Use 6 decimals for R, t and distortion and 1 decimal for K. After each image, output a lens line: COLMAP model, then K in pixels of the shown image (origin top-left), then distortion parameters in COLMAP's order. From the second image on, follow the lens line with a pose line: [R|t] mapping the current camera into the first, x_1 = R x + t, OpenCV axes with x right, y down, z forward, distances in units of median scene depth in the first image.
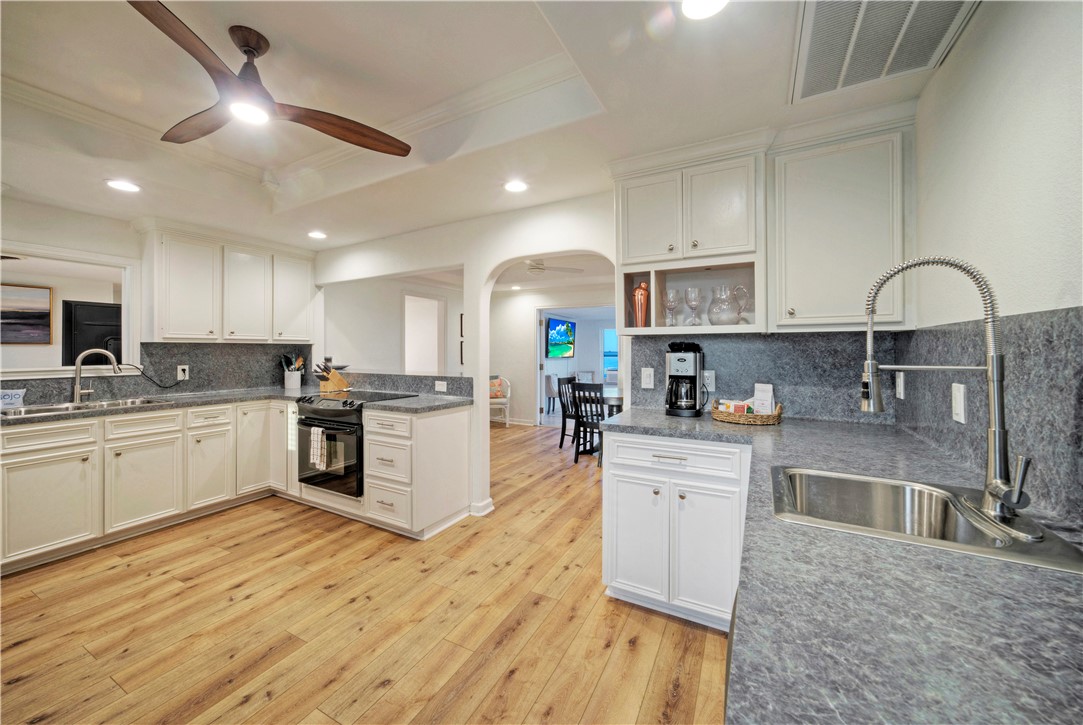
lens RADIAL K [[407.0, 0, 549.9], [0, 407.0, 351.0], [0, 0, 1]] dist [-0.005186, 0.001612]
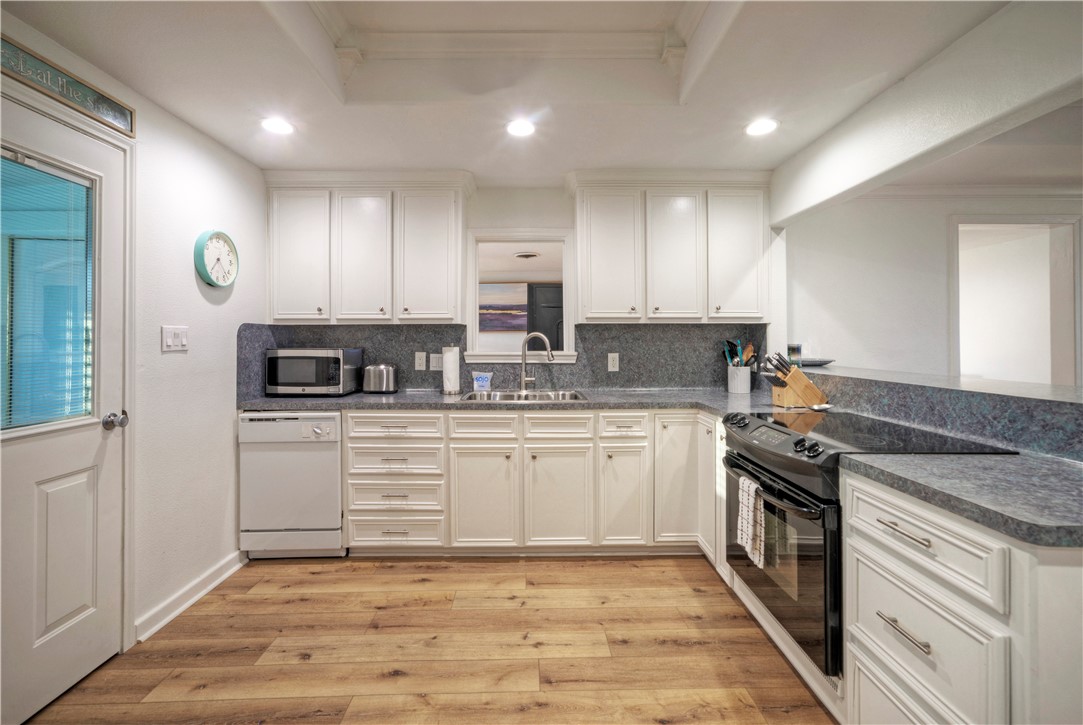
lens RADIAL K [[451.2, 0, 553.5], [0, 451.2, 346.9], [0, 0, 1]] dist [-0.001069, 0.001304]
pose [[0.488910, 0.007366, -0.872303, -0.201248], [0.002564, 0.999948, 0.009881, 0.014761], [0.872330, -0.007068, 0.488866, 0.513277]]
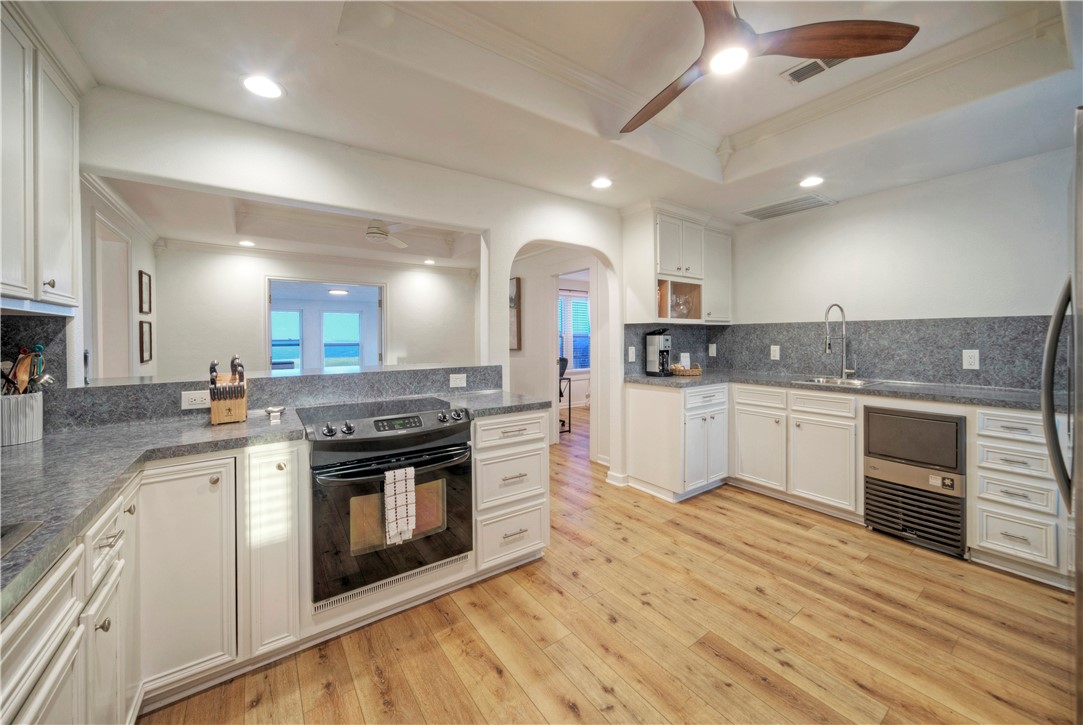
lens RADIAL K [[407.0, 0, 573.3], [0, 407.0, 343.6], [0, 0, 1]] dist [-0.005186, 0.001612]
pose [[0.407737, -0.014194, 0.912989, -0.994600], [0.010251, 0.999887, 0.010966, 0.011951], [-0.913042, 0.004888, 0.407836, 0.557027]]
